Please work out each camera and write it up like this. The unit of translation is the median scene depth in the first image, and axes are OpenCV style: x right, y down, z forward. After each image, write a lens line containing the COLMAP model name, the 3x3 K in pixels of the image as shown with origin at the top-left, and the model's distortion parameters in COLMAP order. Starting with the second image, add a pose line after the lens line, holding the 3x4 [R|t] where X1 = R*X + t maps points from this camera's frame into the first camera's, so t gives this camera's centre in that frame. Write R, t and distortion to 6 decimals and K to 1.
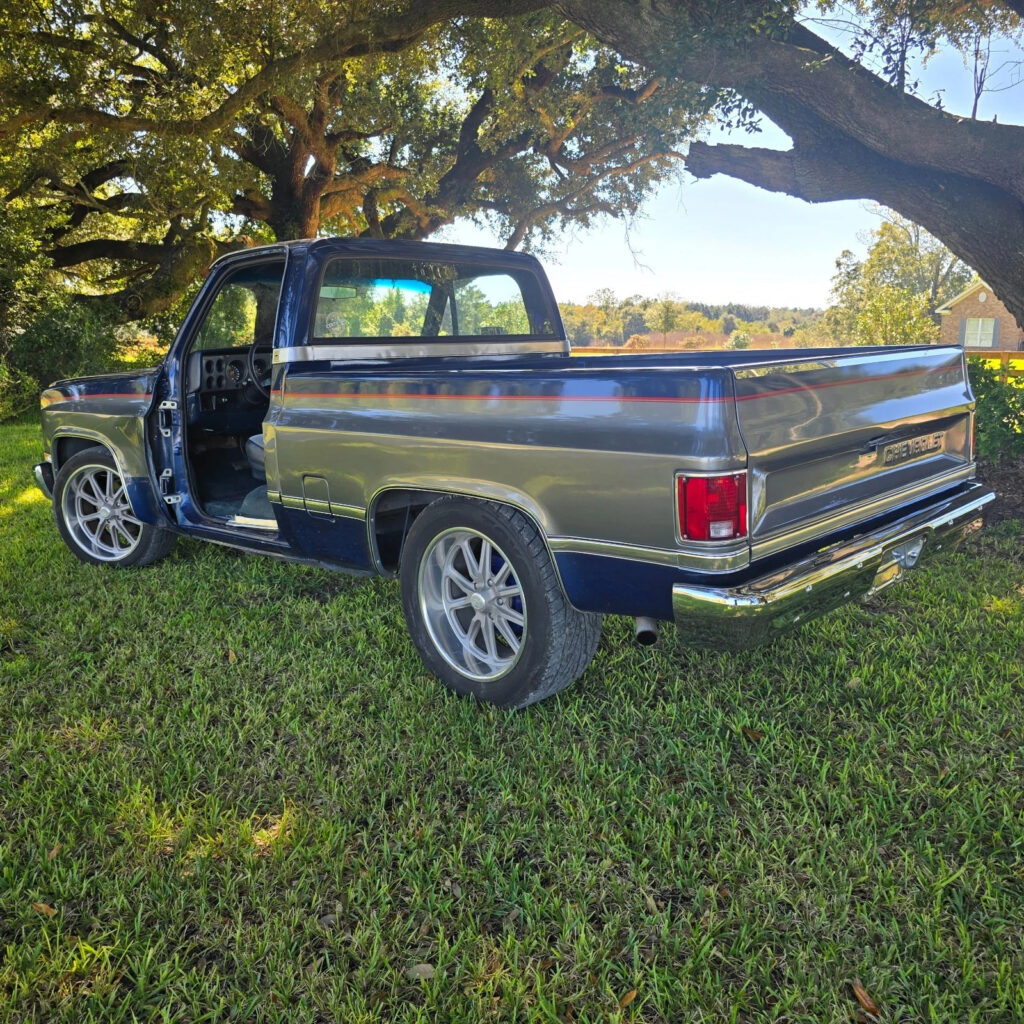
lens RADIAL K [[1036.6, 0, 512.0], [0, 1036.6, 512.0], [0, 0, 1]] dist [0.150215, -0.000635]
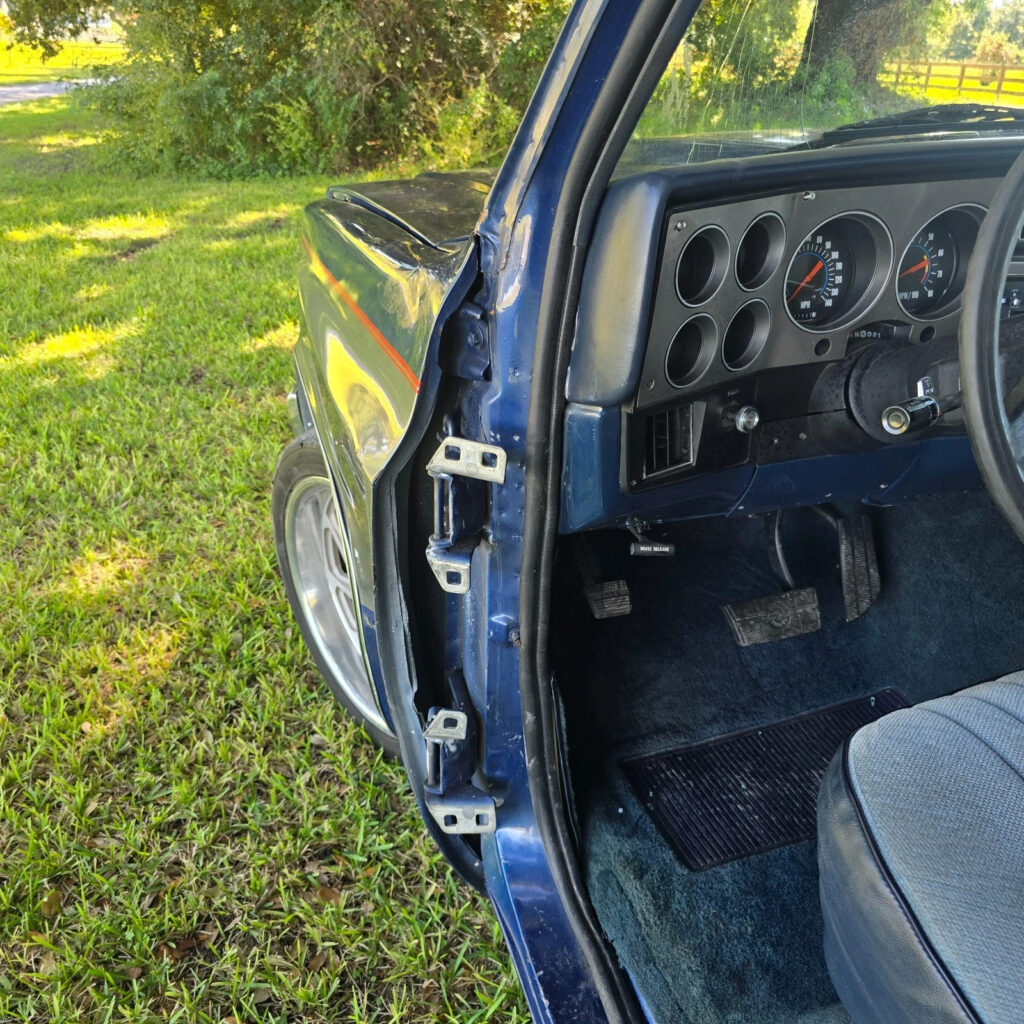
lens RADIAL K [[914.2, 0, 513.8], [0, 914.2, 499.0], [0, 0, 1]] dist [0.061190, -0.067184]
pose [[0.877322, 0.227012, -0.422813, -0.218652], [-0.096693, 0.946590, 0.307599, -0.133117], [0.470059, -0.228981, 0.852415, 0.767748]]
